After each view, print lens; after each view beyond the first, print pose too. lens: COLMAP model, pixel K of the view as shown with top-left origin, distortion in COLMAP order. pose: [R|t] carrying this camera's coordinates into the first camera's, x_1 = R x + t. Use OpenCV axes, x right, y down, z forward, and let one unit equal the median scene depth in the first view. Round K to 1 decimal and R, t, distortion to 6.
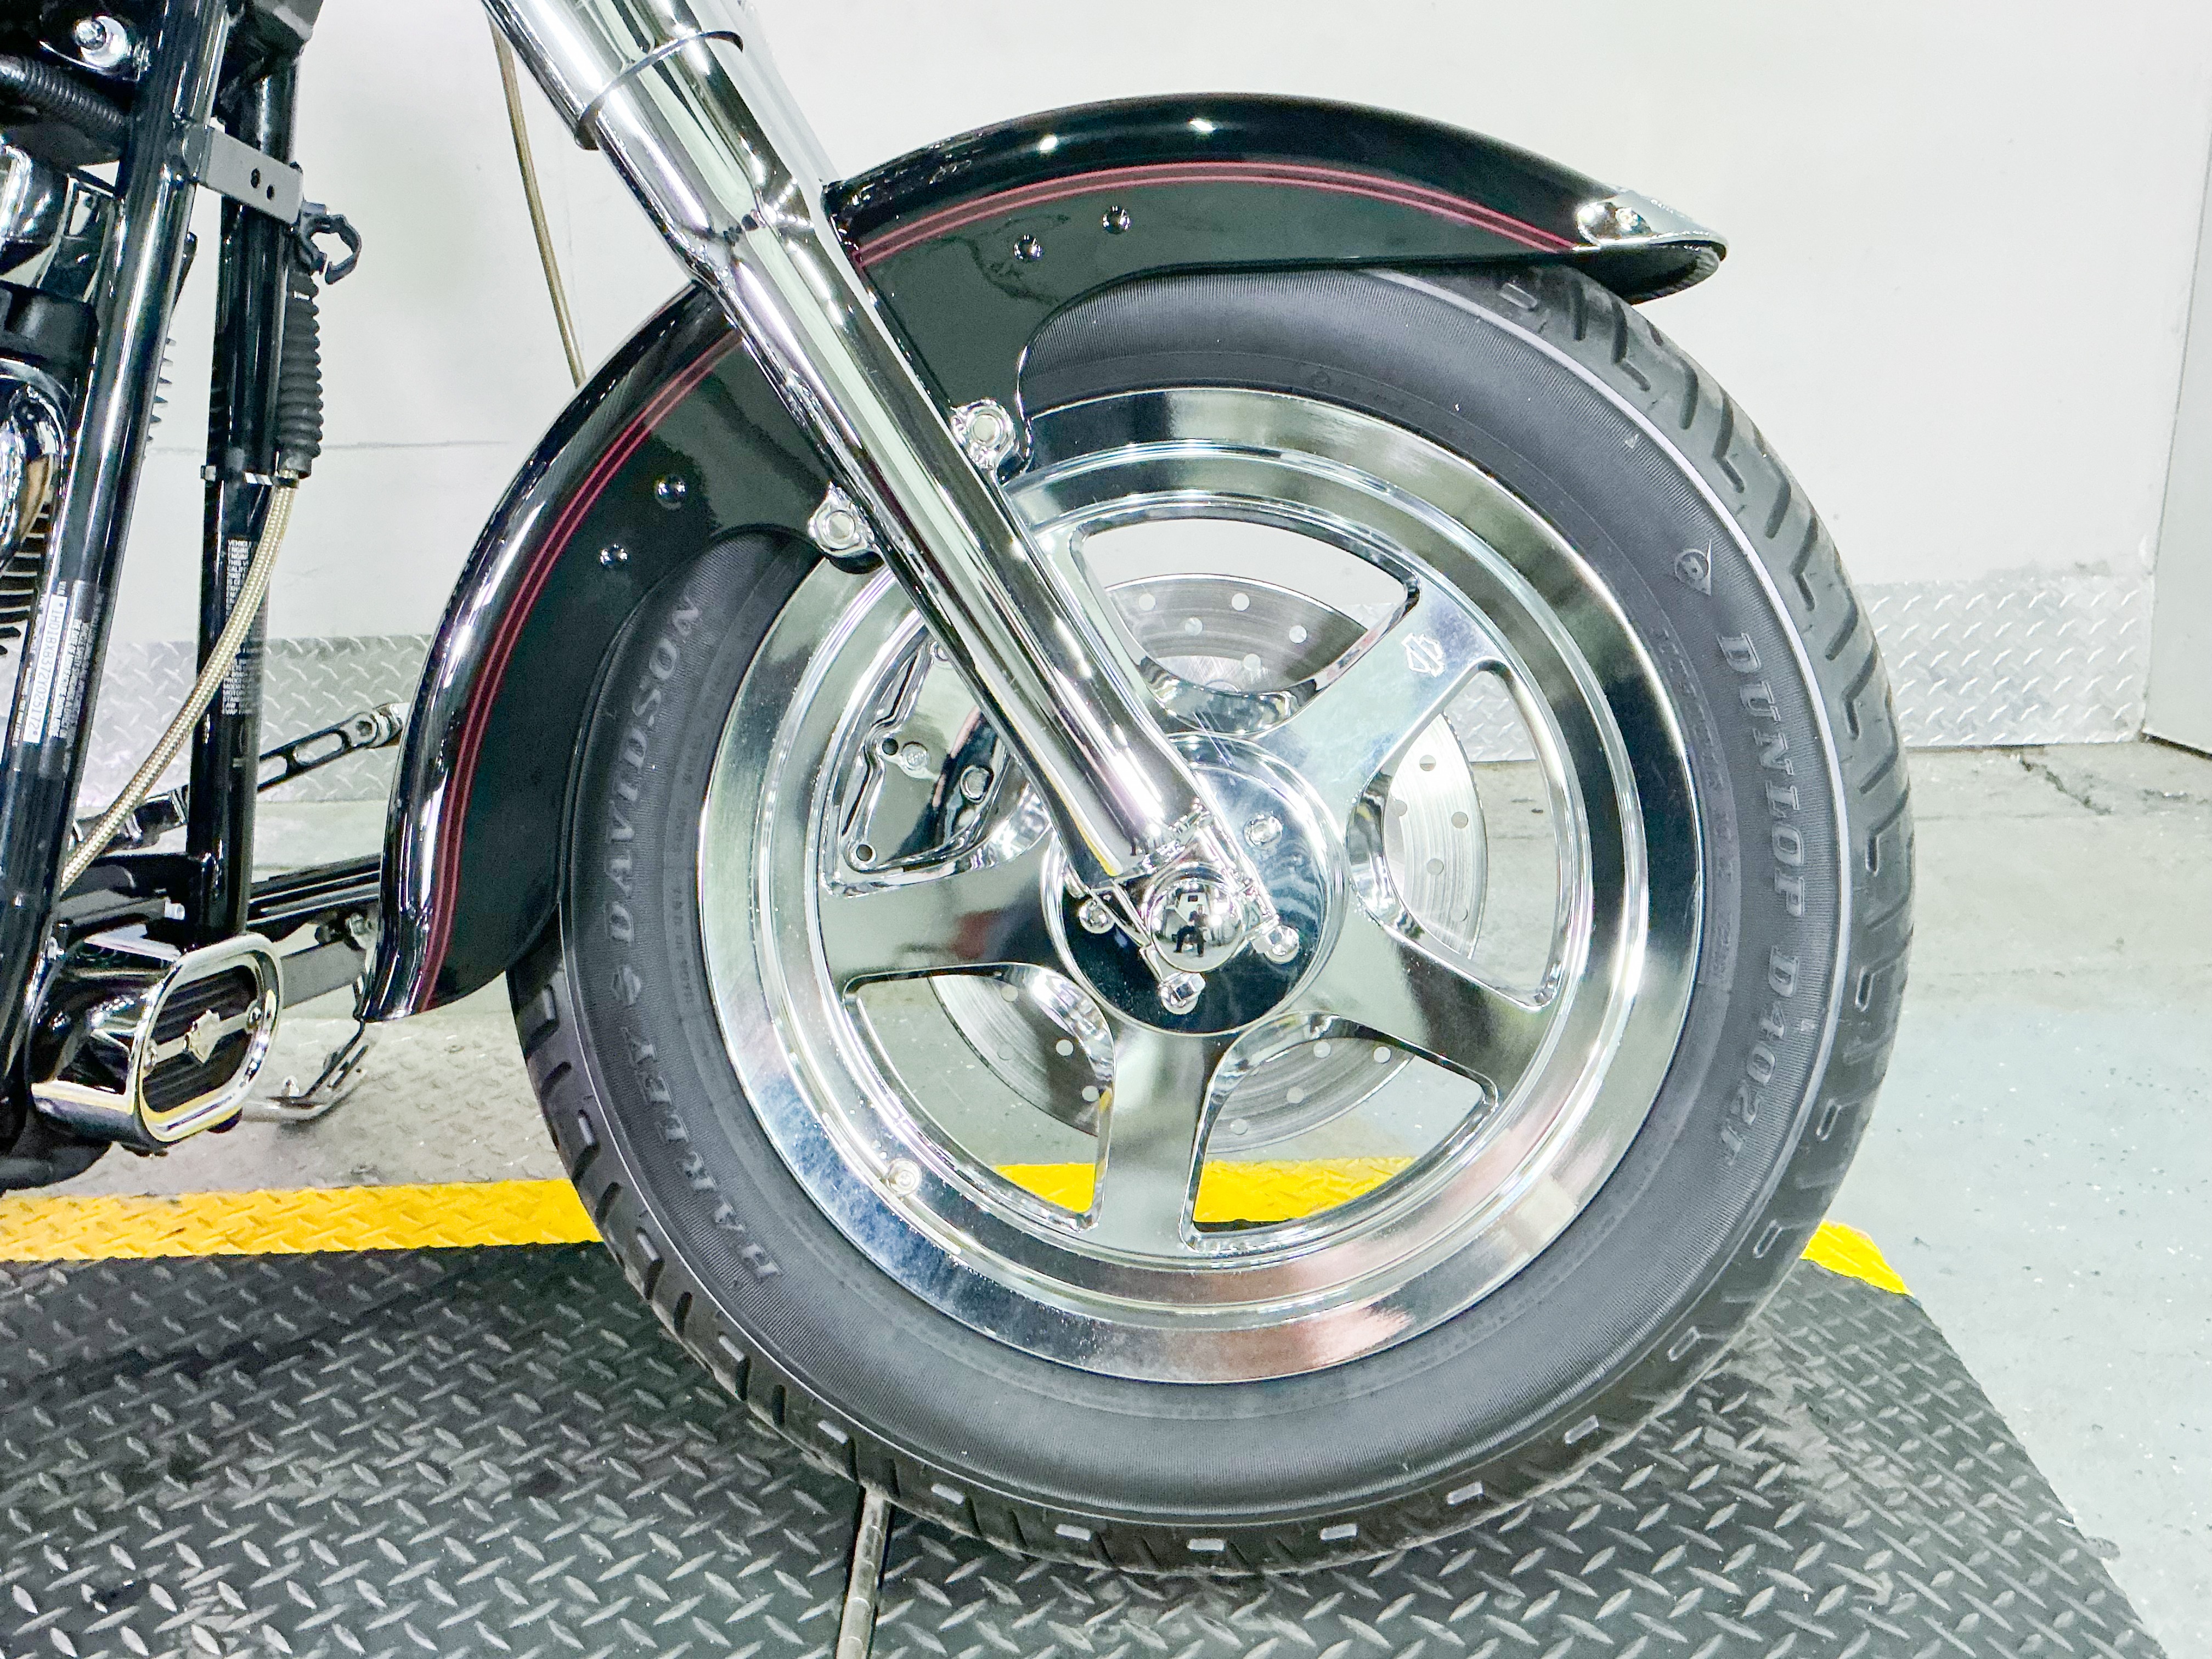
lens RADIAL K [[1969.5, 0, 1098.1], [0, 1969.5, 823.0], [0, 0, 1]] dist [0.005640, -0.001641]
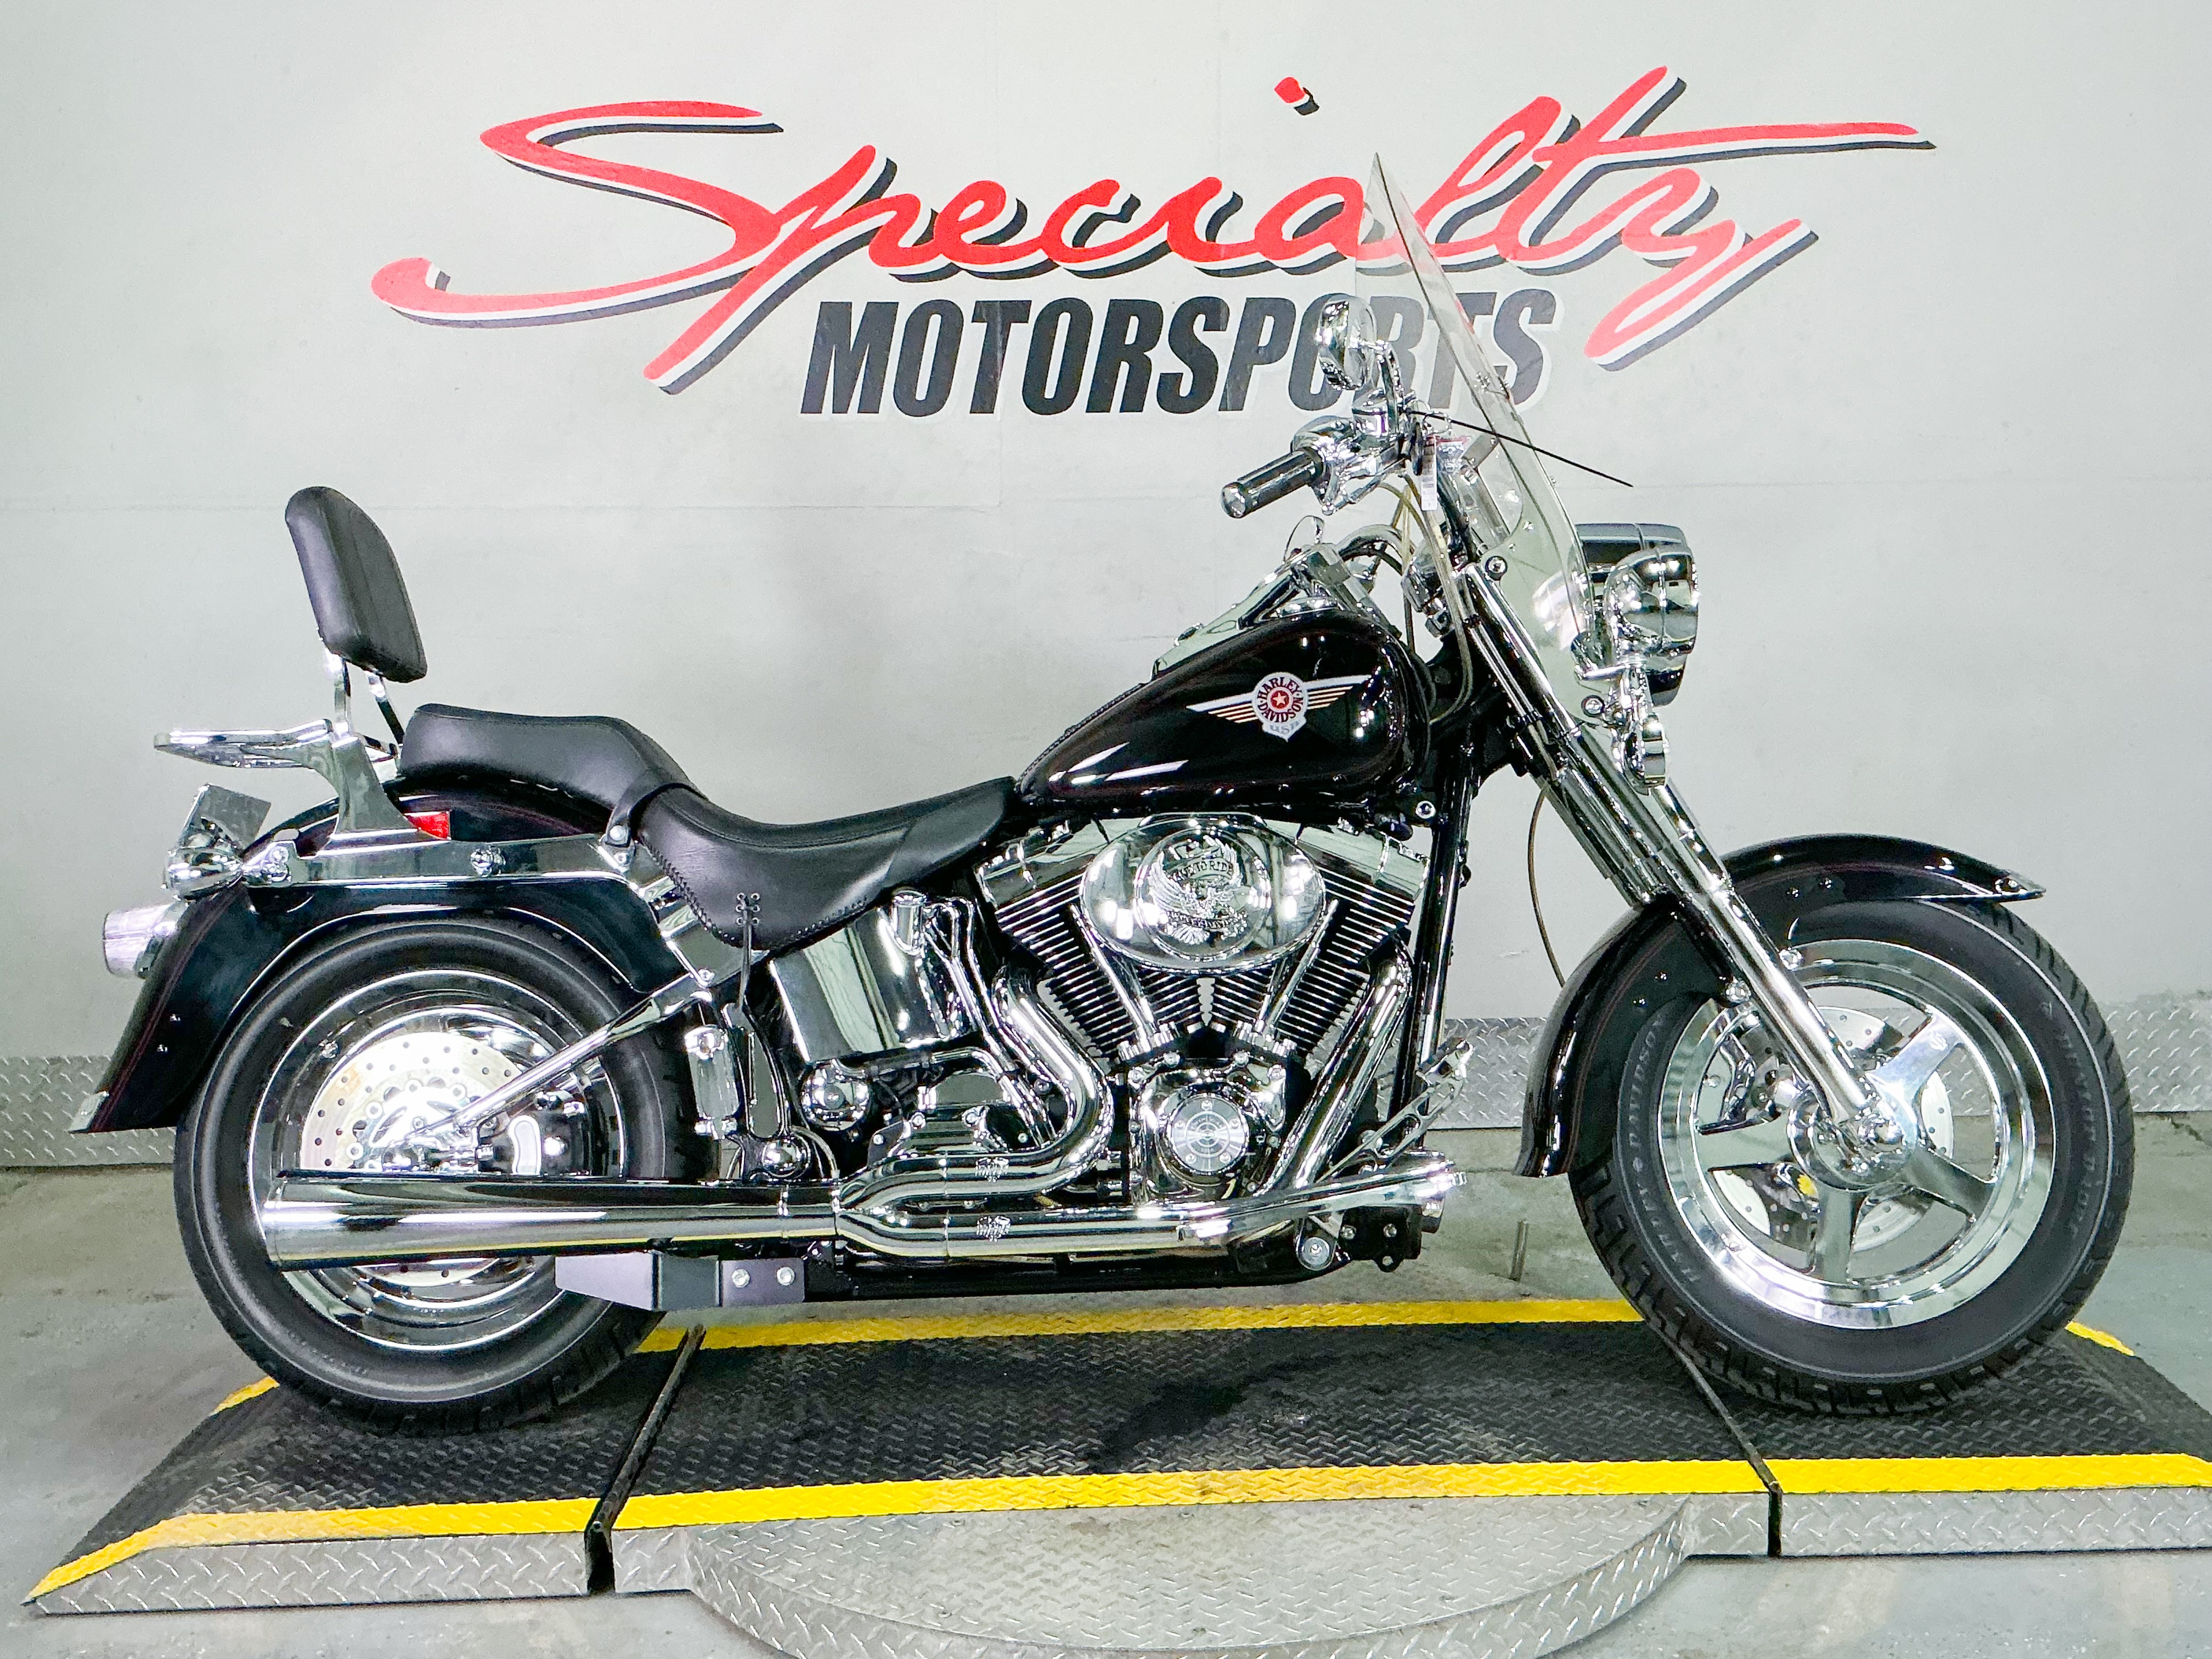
lens RADIAL K [[2207.4, 0, 1106.0], [0, 2207.4, 829.5], [0, 0, 1]] dist [0.014460, -0.023297]
pose [[0.999929, 0.008714, -0.008083, -0.916957], [-0.010059, 0.982699, -0.184938, 0.191411], [0.006332, 0.185006, 0.982717, -1.936185]]
